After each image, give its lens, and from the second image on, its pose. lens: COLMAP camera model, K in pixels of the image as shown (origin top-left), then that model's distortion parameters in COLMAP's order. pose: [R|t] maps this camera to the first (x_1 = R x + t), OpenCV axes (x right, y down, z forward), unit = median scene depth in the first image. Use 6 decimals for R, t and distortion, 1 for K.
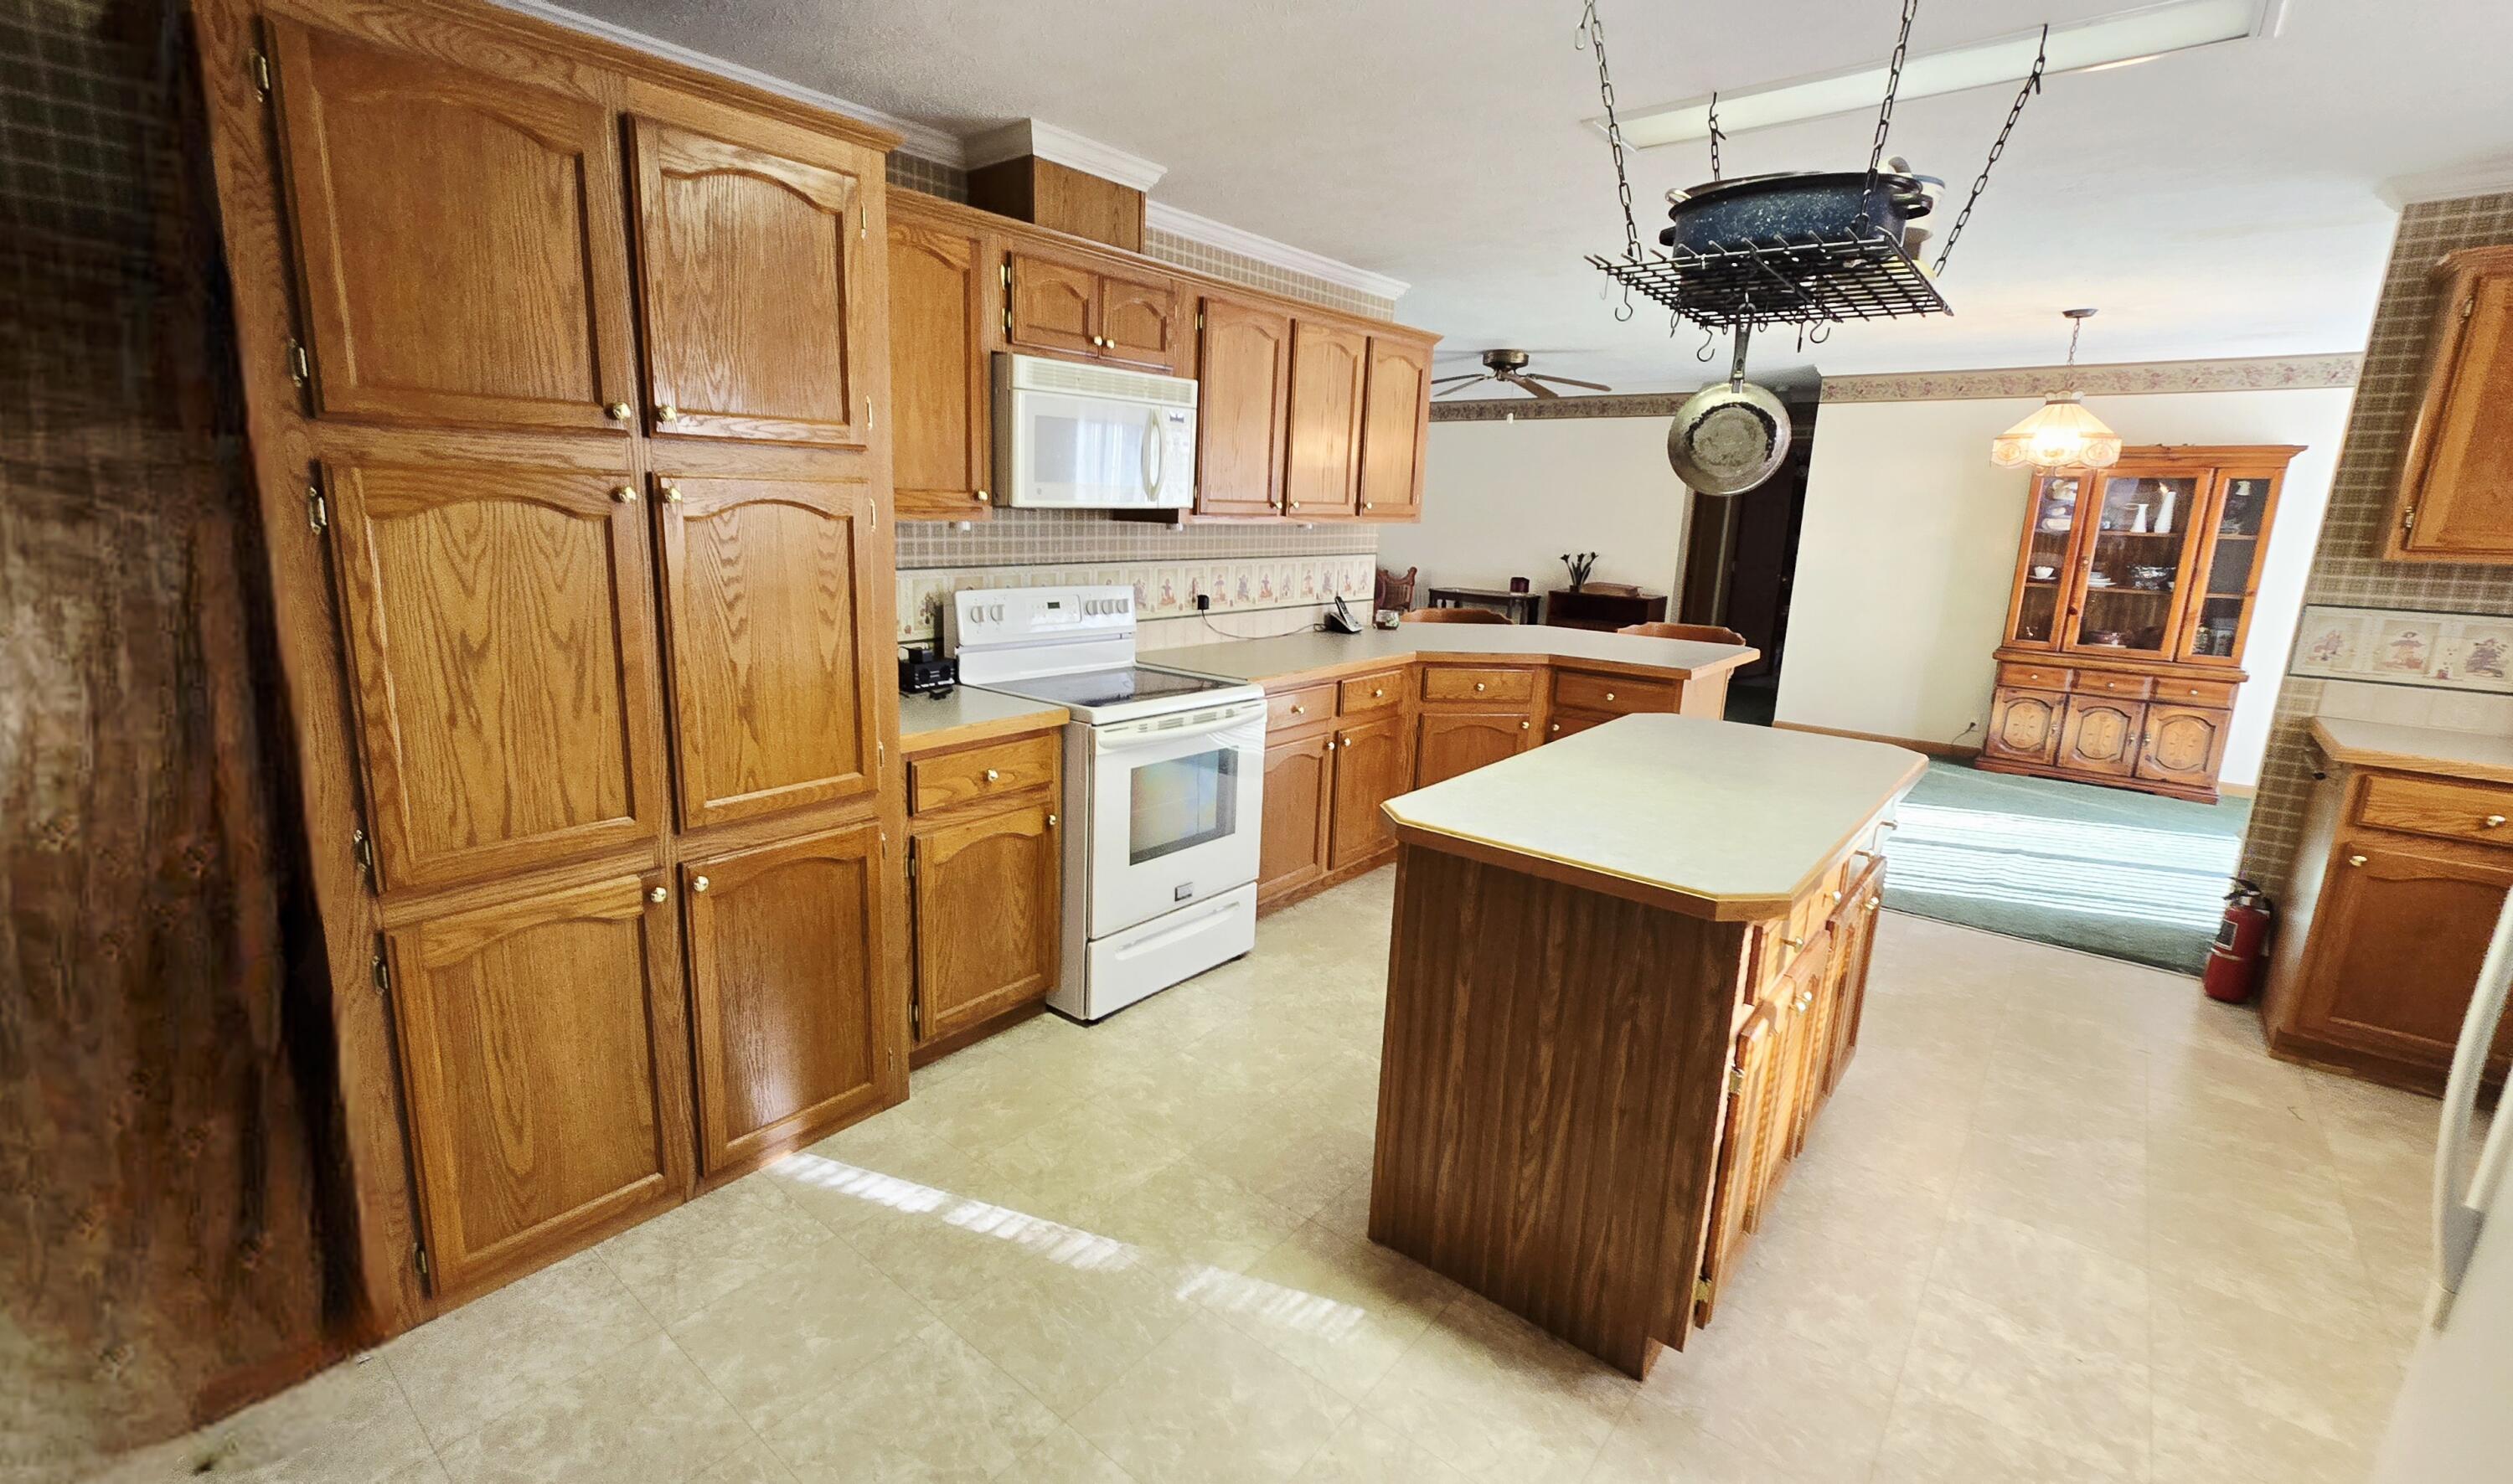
lens RADIAL K [[1032.5, 0, 1257.1], [0, 1032.5, 705.5], [0, 0, 1]] dist [0.053321, 0.000002]
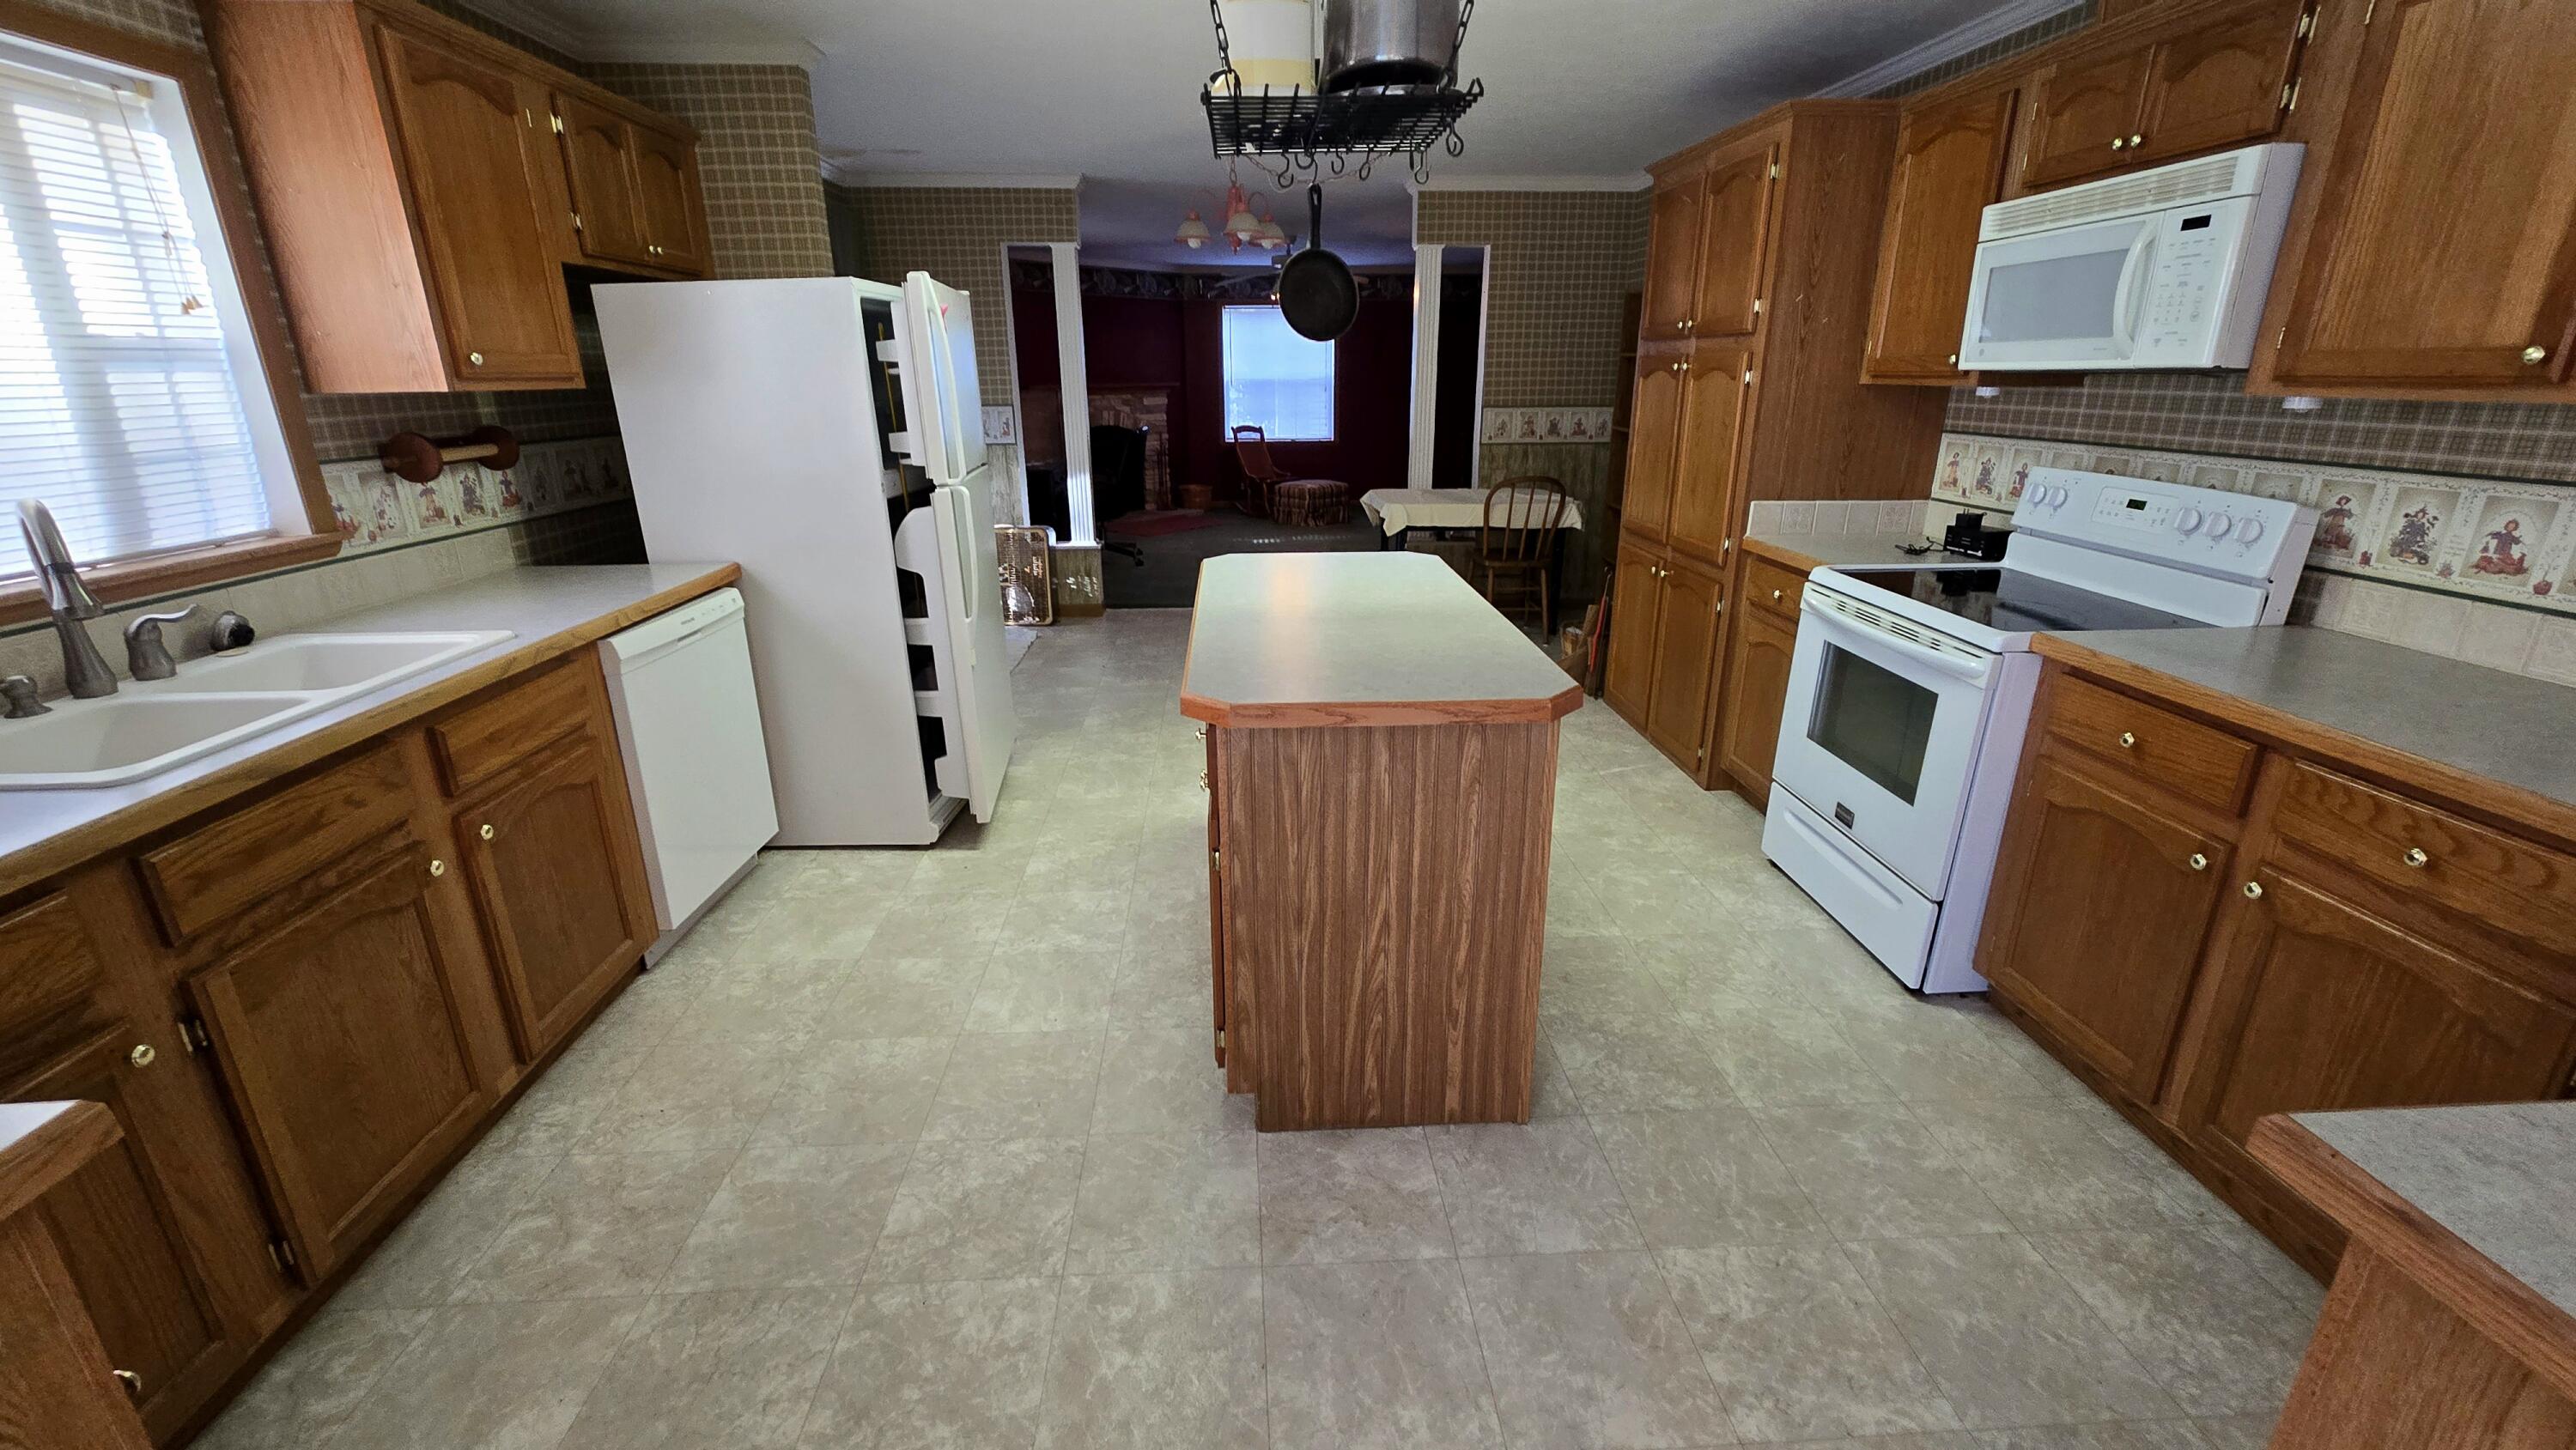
lens RADIAL K [[1040.8, 0, 1284.0], [0, 1040.8, 705.4], [0, 0, 1]] dist [-0.003473, 0.000060]
pose [[-0.737198, 0.169194, -0.654150, 0.856163], [-0.159690, 0.897085, 0.411991, -0.194928], [0.656535, 0.408180, -0.634311, 1.237264]]
